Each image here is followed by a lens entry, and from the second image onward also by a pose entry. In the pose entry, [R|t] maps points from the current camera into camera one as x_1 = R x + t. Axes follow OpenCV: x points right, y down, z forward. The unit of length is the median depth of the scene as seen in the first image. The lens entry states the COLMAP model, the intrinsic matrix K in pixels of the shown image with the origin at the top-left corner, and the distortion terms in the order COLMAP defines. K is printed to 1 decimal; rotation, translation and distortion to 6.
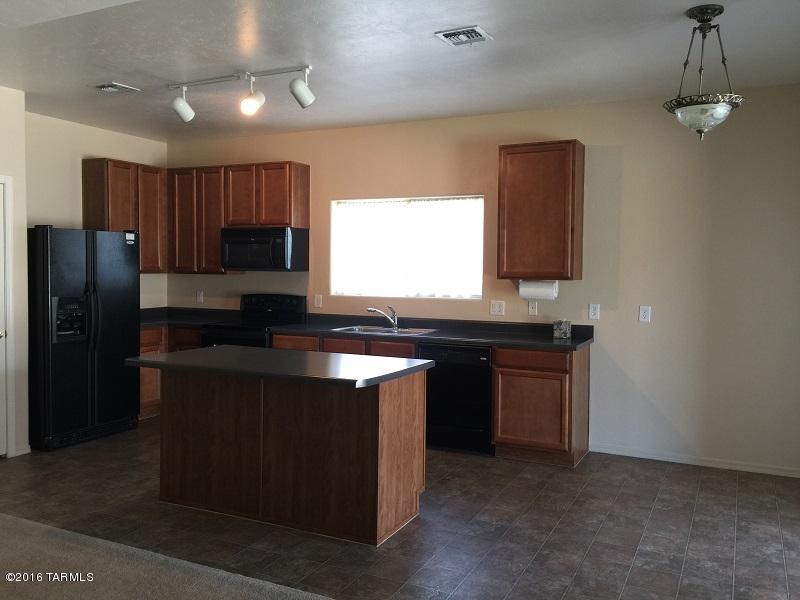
lens RADIAL K [[686.3, 0, 401.4], [0, 686.3, 295.1], [0, 0, 1]] dist [0.059927, -0.118508]
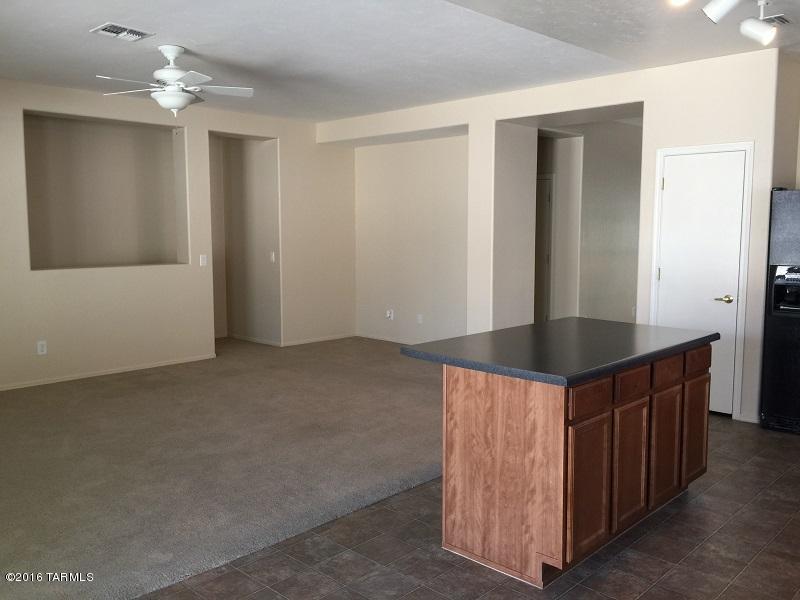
lens RADIAL K [[686.3, 0, 396.4], [0, 686.3, 298.6], [0, 0, 1]] dist [0.059927, -0.118508]
pose [[-0.291668, 0.085182, -0.952719, 0.481556], [-0.038358, 0.994184, 0.100632, -0.023654], [0.955750, 0.065895, -0.286704, 0.714136]]
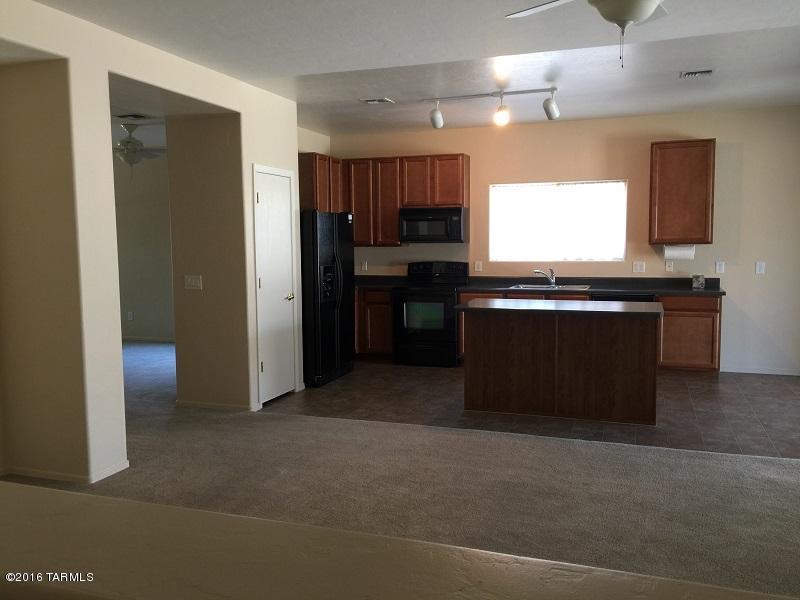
lens RADIAL K [[686.3, 0, 392.2], [0, 686.3, 297.2], [0, 0, 1]] dist [0.059927, -0.118508]
pose [[0.993952, -0.028398, 0.106083, -0.462257], [0.023751, 0.998713, 0.044816, 0.005673], [-0.107219, -0.042025, 0.993347, -0.248110]]
